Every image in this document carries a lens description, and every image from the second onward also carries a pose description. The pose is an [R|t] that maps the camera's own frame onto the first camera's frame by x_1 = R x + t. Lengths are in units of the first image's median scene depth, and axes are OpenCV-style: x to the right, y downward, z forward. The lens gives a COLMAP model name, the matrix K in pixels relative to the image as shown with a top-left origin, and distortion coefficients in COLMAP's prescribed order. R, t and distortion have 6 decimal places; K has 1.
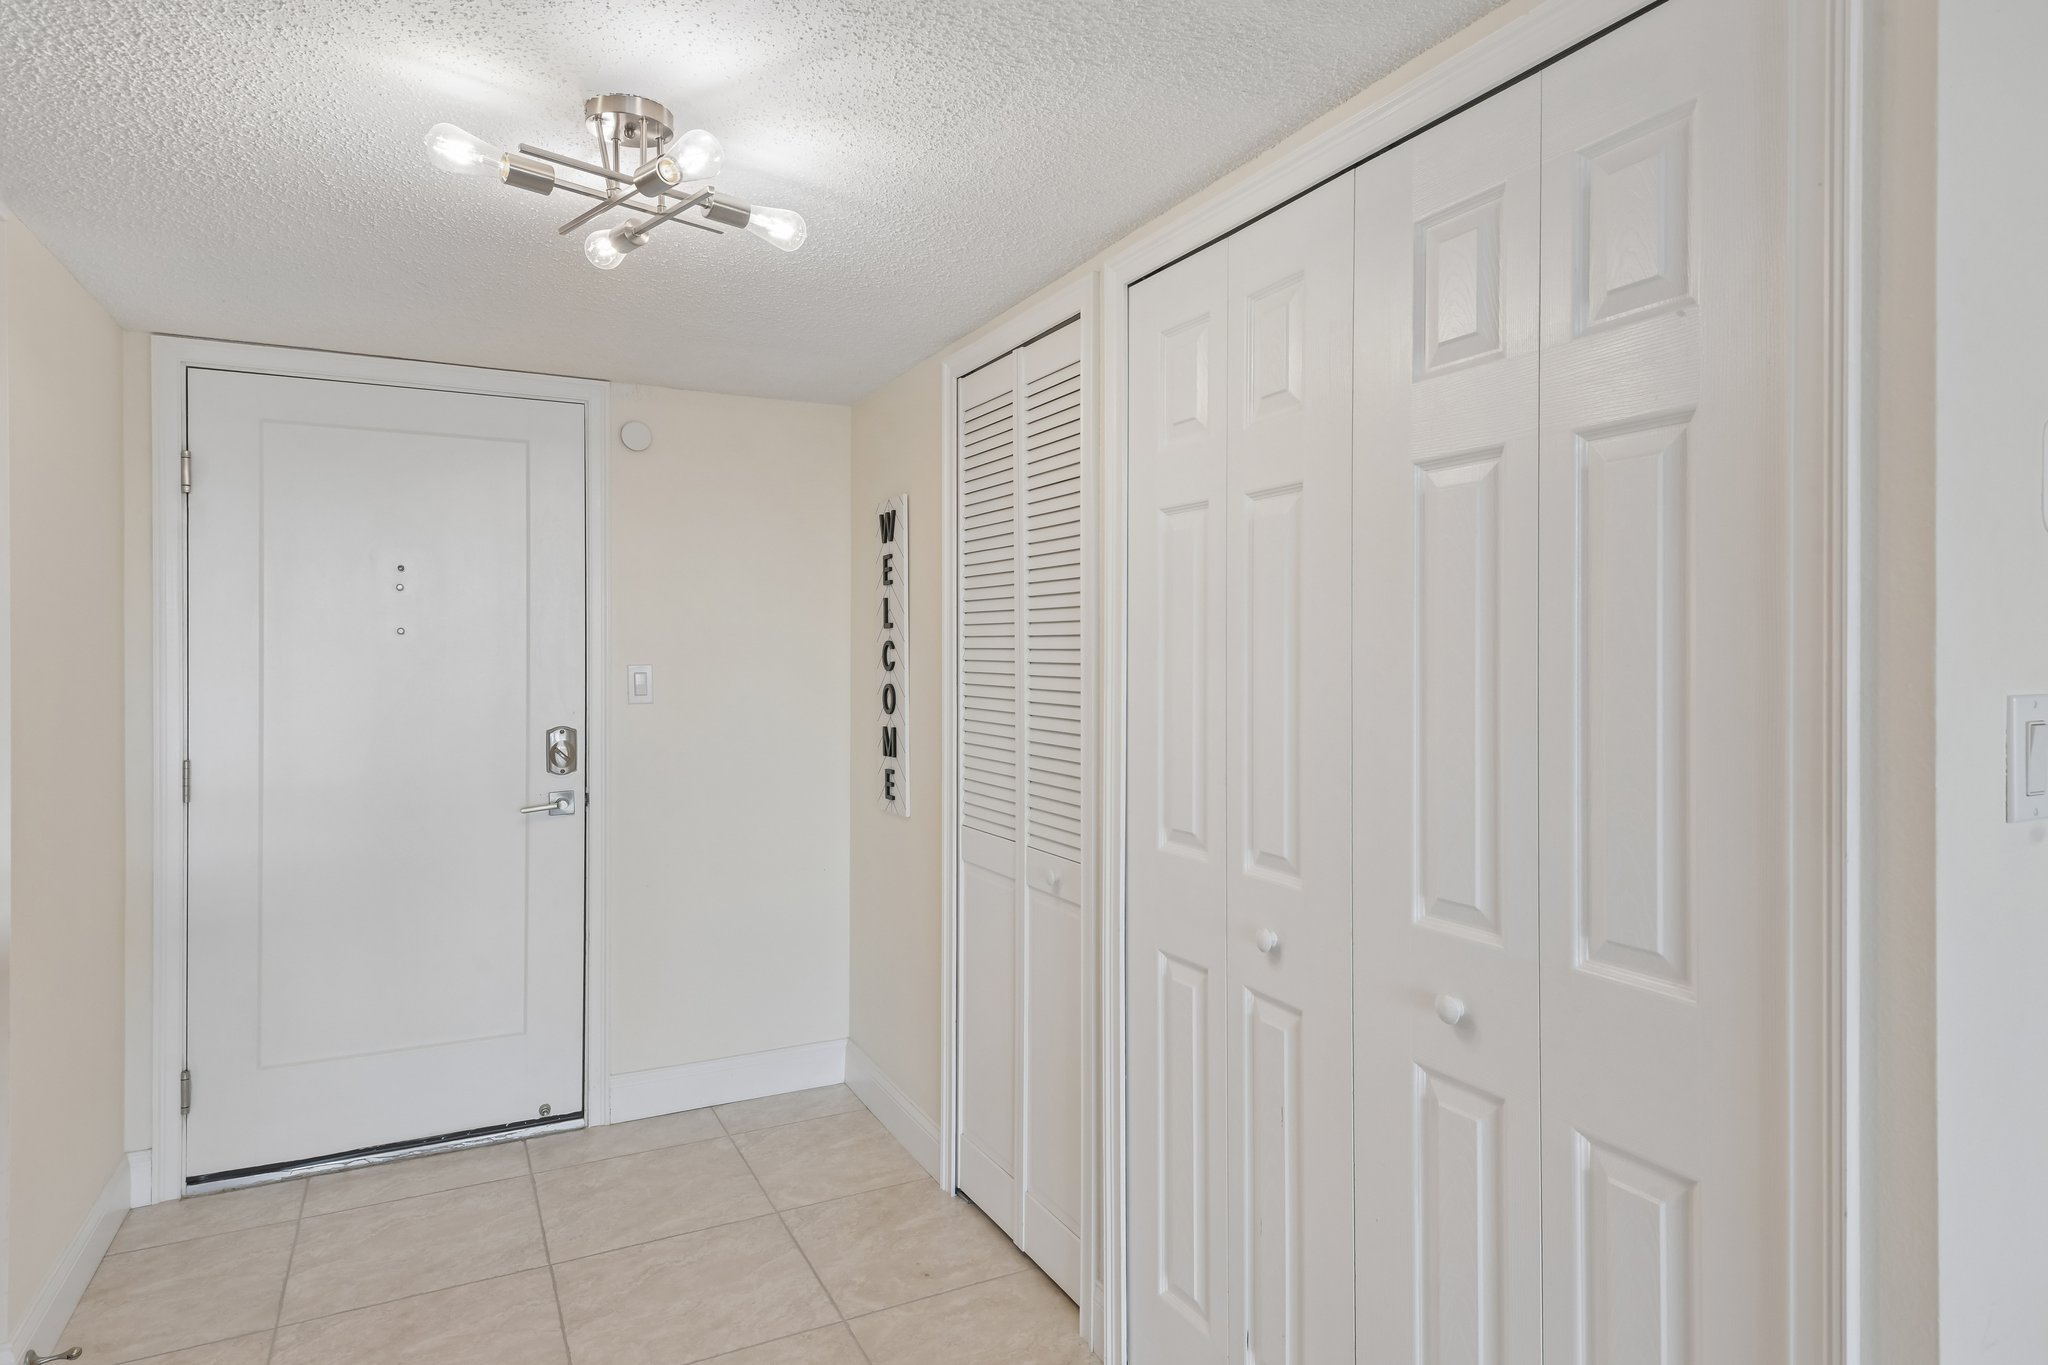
lens RADIAL K [[1157.1, 0, 1013.6], [0, 1157.1, 644.0], [0, 0, 1]] dist [0.003236, 0.000404]
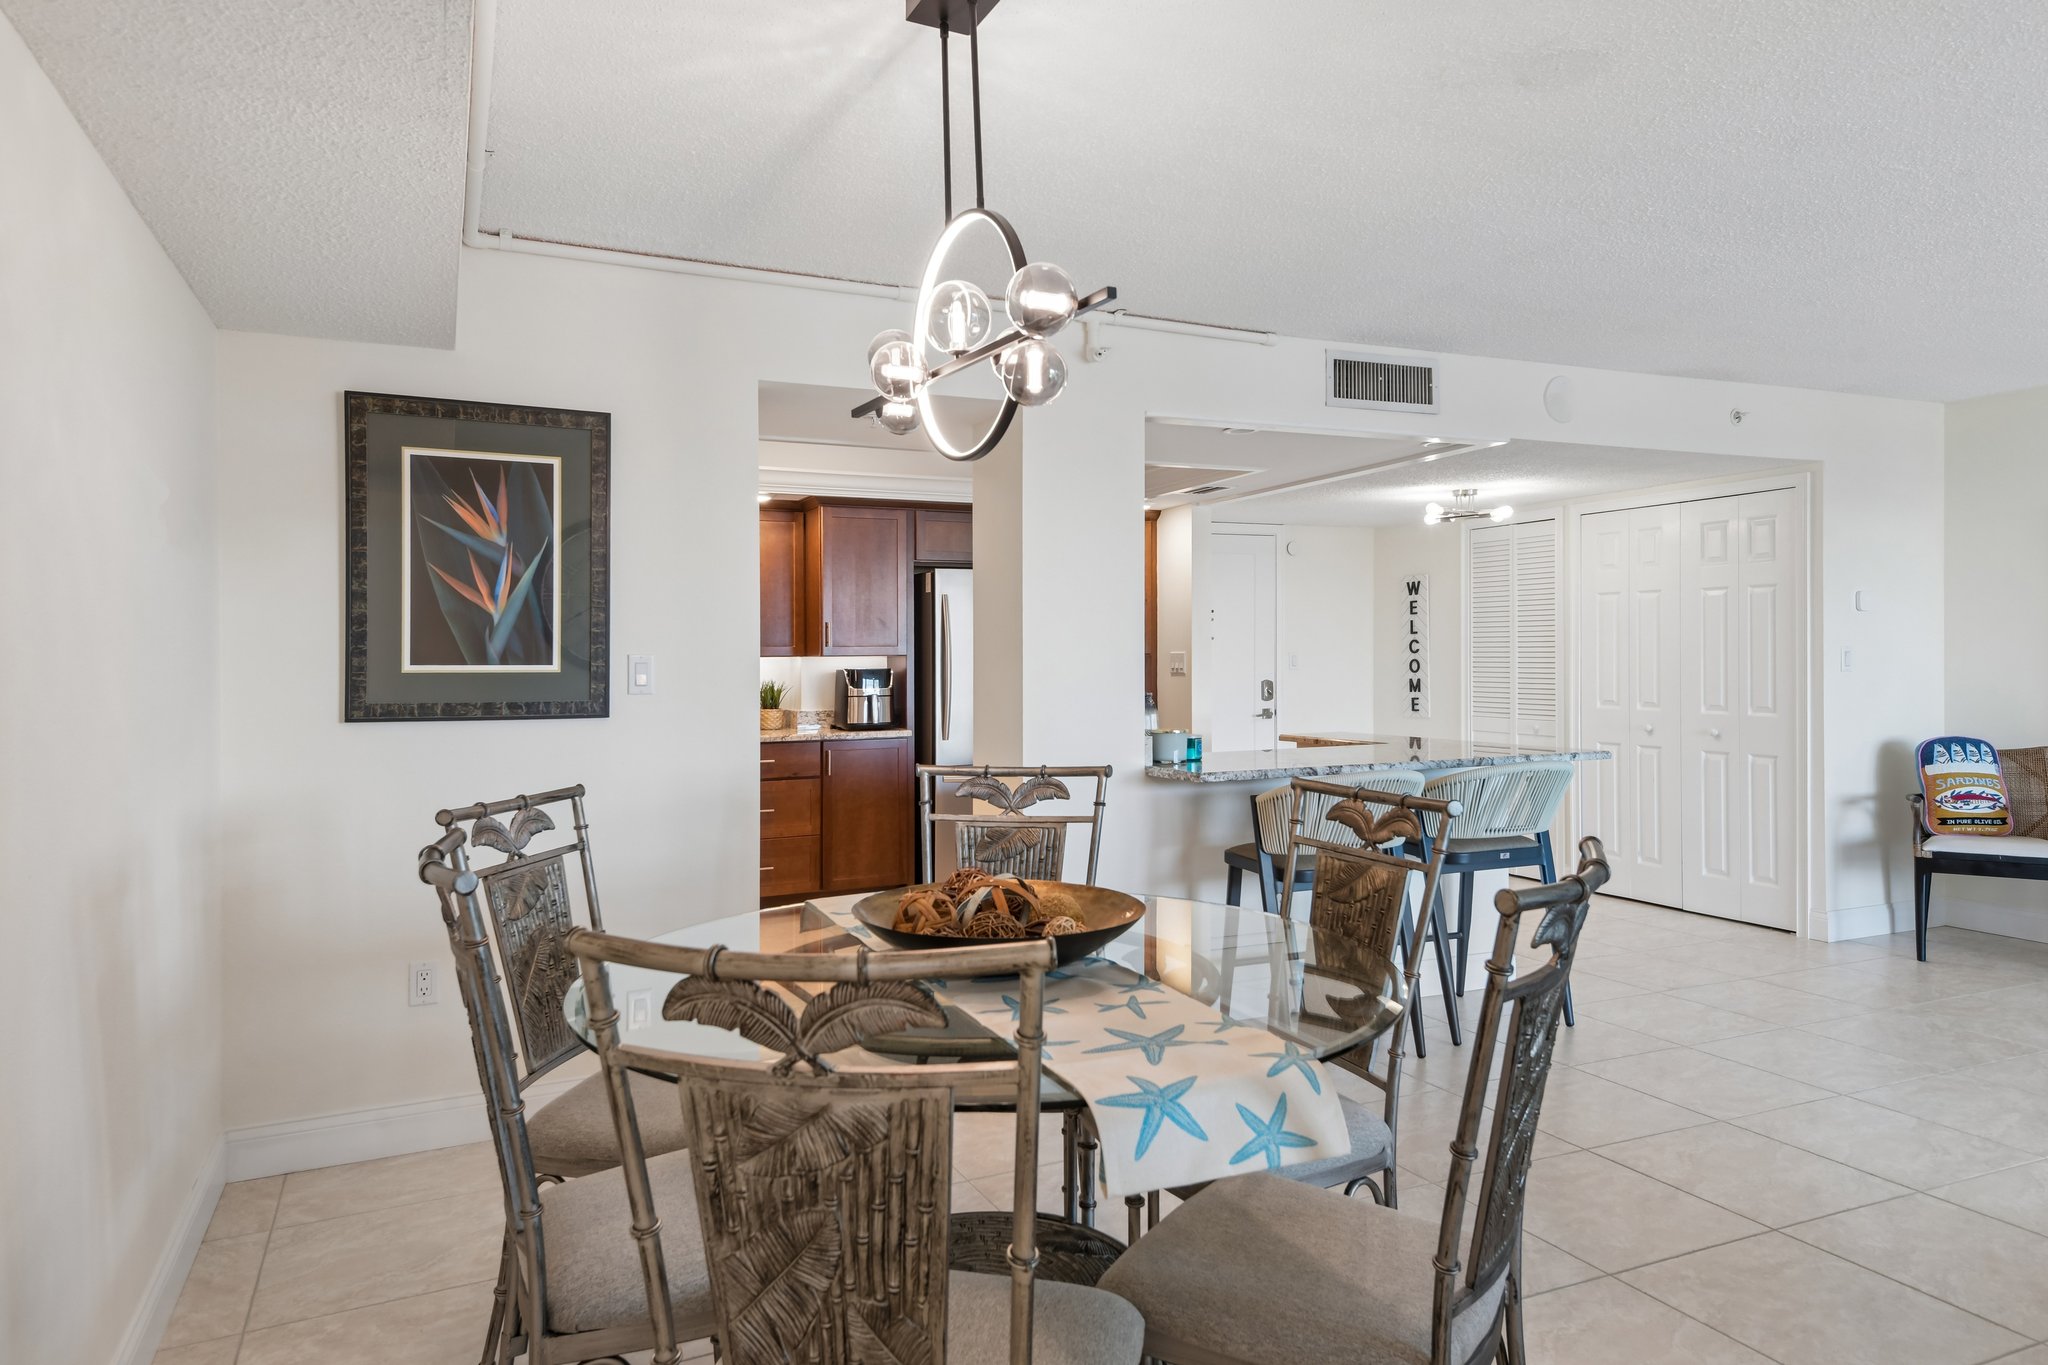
lens RADIAL K [[1255.4, 0, 1023.0], [0, 1255.4, 666.6], [0, 0, 1]] dist [0.024301, 0.000216]
pose [[0.999447, -0.008814, -0.032072, -0.798182], [0.009315, 0.999836, 0.015518, 0.004563], [0.031930, -0.015808, 0.999365, -1.466472]]
